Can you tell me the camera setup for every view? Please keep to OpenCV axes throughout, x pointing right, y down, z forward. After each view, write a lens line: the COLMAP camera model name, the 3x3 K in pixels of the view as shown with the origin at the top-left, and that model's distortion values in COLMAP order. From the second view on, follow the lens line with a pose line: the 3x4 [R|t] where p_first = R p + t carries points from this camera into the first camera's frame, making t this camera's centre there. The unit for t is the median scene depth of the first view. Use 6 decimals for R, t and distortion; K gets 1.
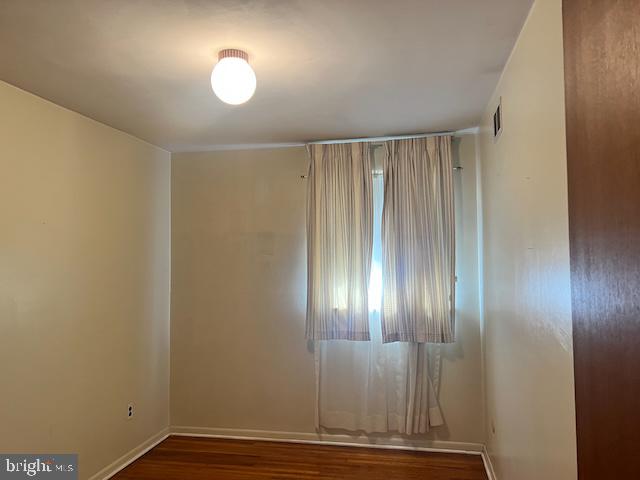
lens RADIAL K [[482.4, 0, 317.8], [0, 482.4, 241.3], [0, 0, 1]] dist [0.052146, -0.057620]
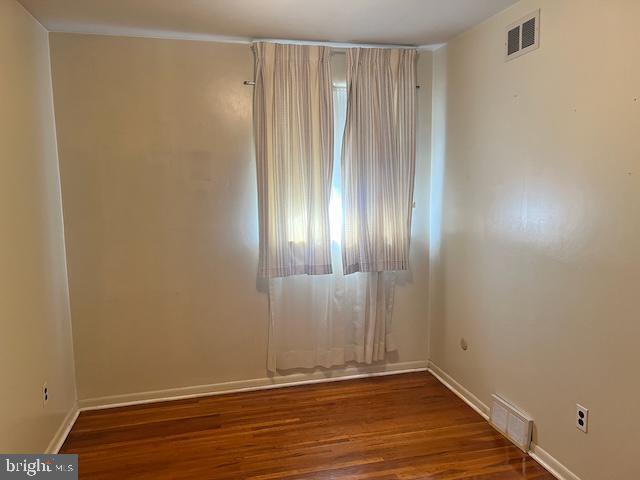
lens RADIAL K [[482.4, 0, 314.5], [0, 482.4, 242.7], [0, 0, 1]] dist [0.052146, -0.057620]
pose [[0.903622, -0.052900, 0.425051, -0.308965], [-0.014276, 0.988073, 0.153320, 0.005566], [-0.428093, -0.144611, 0.892090, 0.197021]]
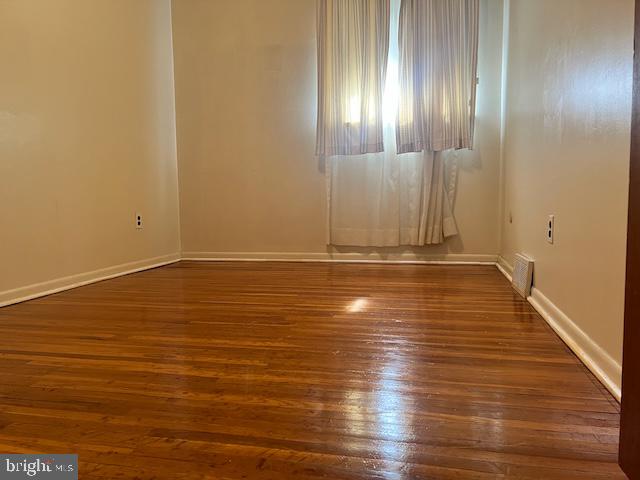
lens RADIAL K [[482.4, 0, 317.3], [0, 482.4, 242.6], [0, 0, 1]] dist [0.052146, -0.057620]
pose [[0.999631, 0.002250, -0.027056, 0.003530], [0.001134, 0.992231, 0.124406, 0.262270], [0.027126, -0.124391, 0.991862, 0.025905]]
